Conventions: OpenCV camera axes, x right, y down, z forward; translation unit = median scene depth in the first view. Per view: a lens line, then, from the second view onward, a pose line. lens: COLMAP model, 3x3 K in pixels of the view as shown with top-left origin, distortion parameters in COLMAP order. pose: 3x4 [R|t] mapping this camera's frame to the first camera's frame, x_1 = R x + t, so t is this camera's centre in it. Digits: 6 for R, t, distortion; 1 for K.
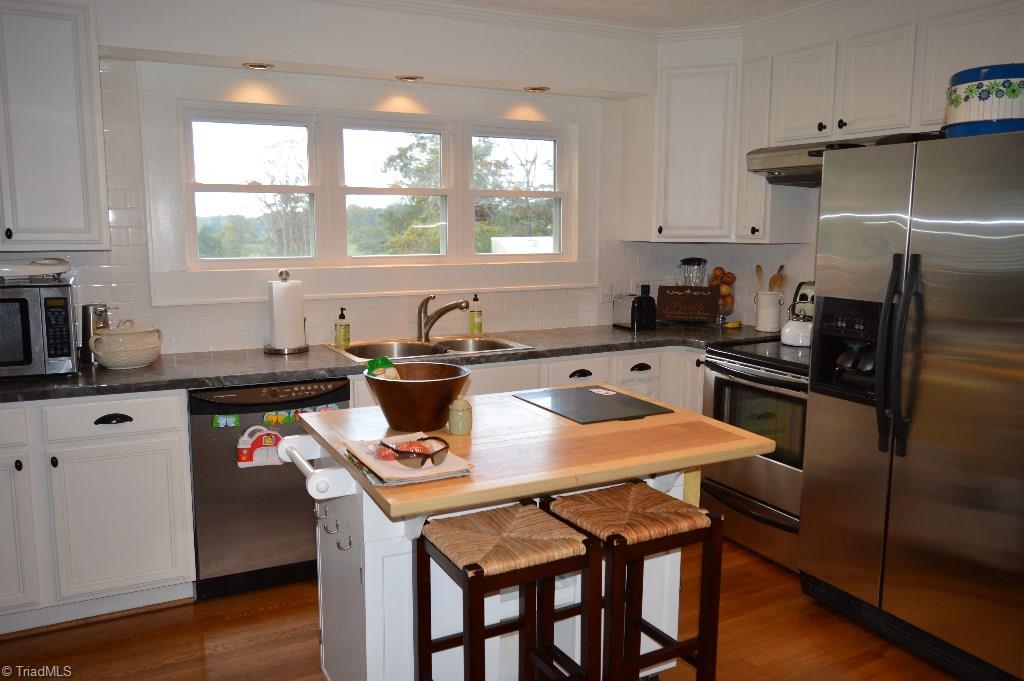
lens RADIAL K [[796.8, 0, 511.4], [0, 796.8, 338.9], [0, 0, 1]] dist [-0.025087, 0.013970]
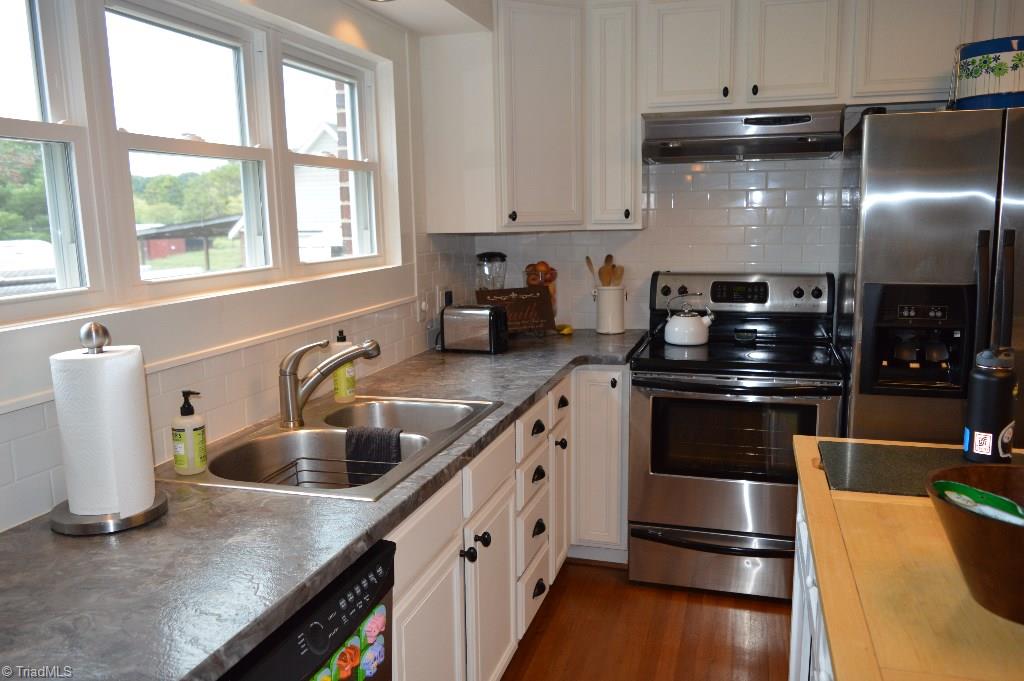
lens RADIAL K [[796.8, 0, 514.3], [0, 796.8, 342.9], [0, 0, 1]] dist [-0.025087, 0.013970]
pose [[0.691977, -0.130117, 0.710097, -0.472840], [0.121928, 0.990557, 0.062691, -0.085088], [-0.711548, 0.043200, 0.701308, 0.618354]]
